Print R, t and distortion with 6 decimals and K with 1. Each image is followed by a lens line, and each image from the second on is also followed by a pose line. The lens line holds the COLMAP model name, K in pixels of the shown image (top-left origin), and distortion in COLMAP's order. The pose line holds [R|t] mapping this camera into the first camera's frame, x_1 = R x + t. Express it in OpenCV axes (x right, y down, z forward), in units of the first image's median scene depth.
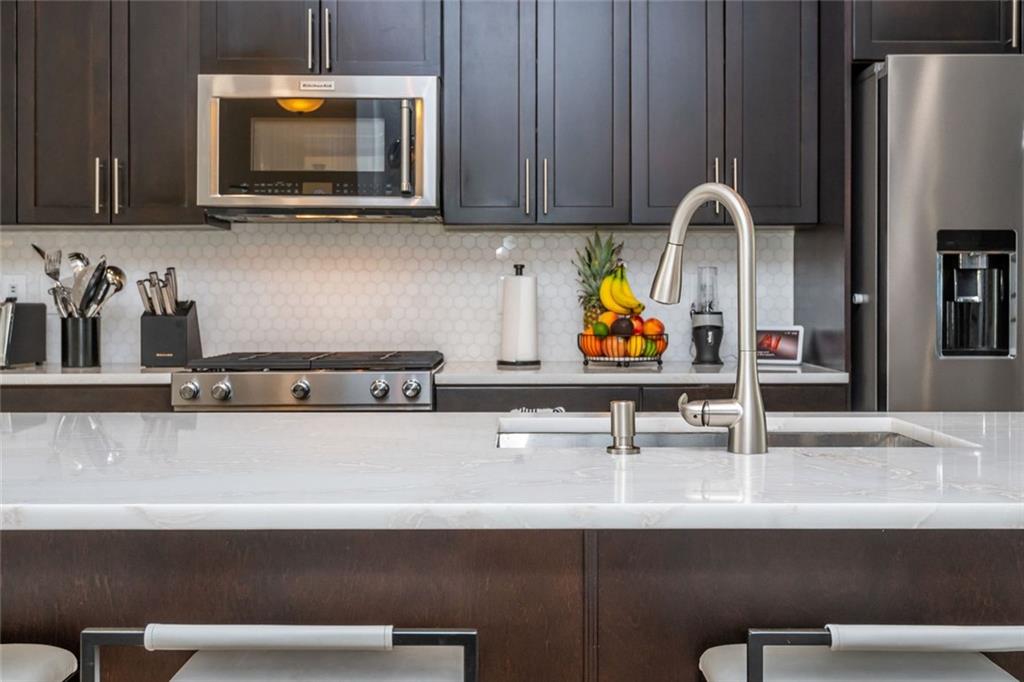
lens RADIAL K [[1050.6, 0, 563.7], [0, 1050.6, 302.7], [0, 0, 1]] dist [-0.000906, -0.002184]
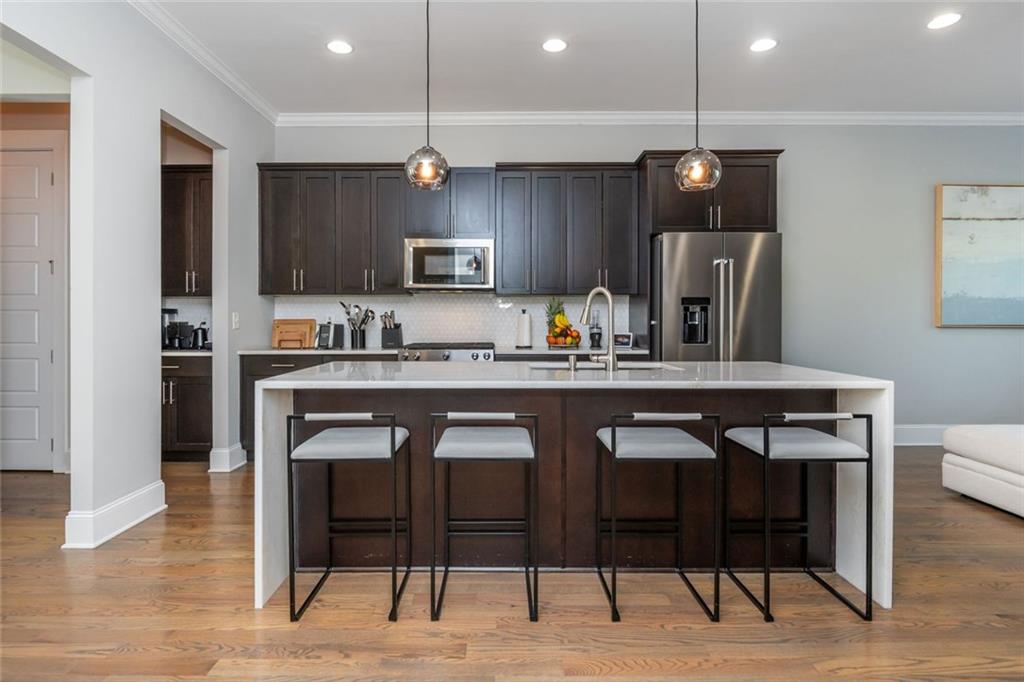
lens RADIAL K [[517.1, 0, 507.8], [0, 517.1, 321.5], [0, 0, 1]] dist [0.000114, 0.000030]
pose [[0.999737, -0.000280, -0.022915, -0.054643], [0.000217, 0.999996, -0.002780, -0.002622], [0.022916, 0.002775, 0.999734, -0.303643]]
